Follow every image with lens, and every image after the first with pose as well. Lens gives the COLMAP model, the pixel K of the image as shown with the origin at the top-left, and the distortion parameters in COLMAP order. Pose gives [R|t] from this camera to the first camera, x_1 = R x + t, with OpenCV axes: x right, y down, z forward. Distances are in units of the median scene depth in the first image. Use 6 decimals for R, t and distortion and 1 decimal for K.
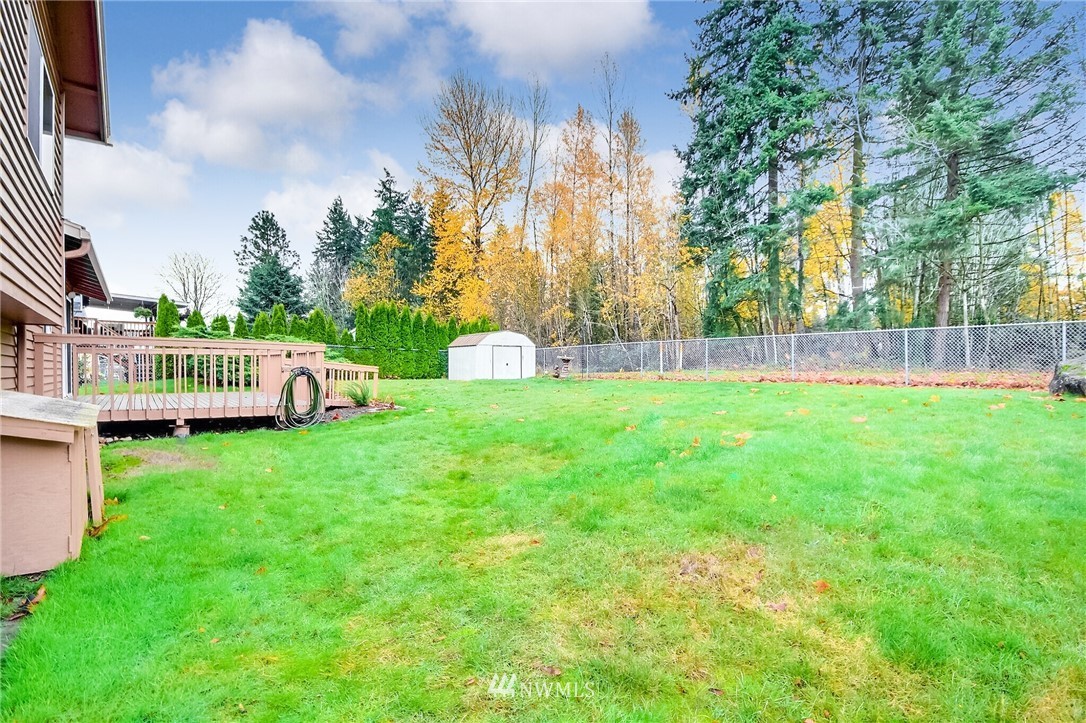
lens RADIAL K [[558.8, 0, 547.9], [0, 558.8, 368.1], [0, 0, 1]] dist [-0.000433, -0.000416]
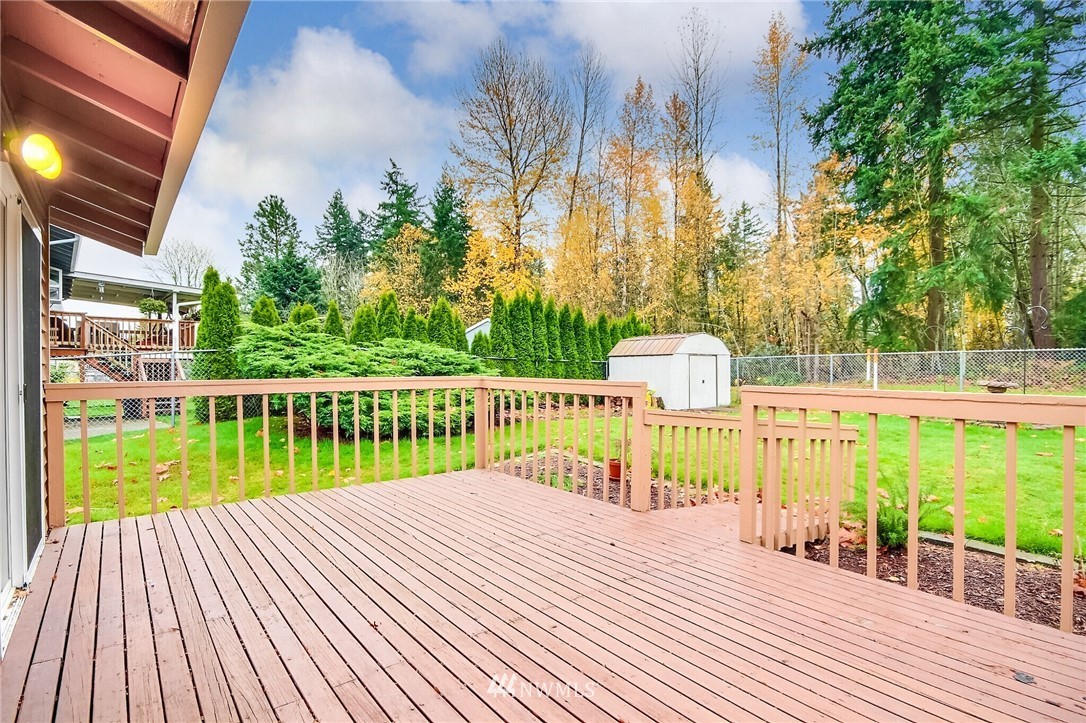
lens RADIAL K [[537.7, 0, 549.4], [0, 537.7, 367.5], [0, 0, 1]] dist [-0.000928, -0.001159]
pose [[0.998714, -0.003997, 0.050537, -0.120031], [0.004064, 0.999991, -0.001225, -0.009621], [-0.050532, 0.001429, 0.998721, 0.140909]]
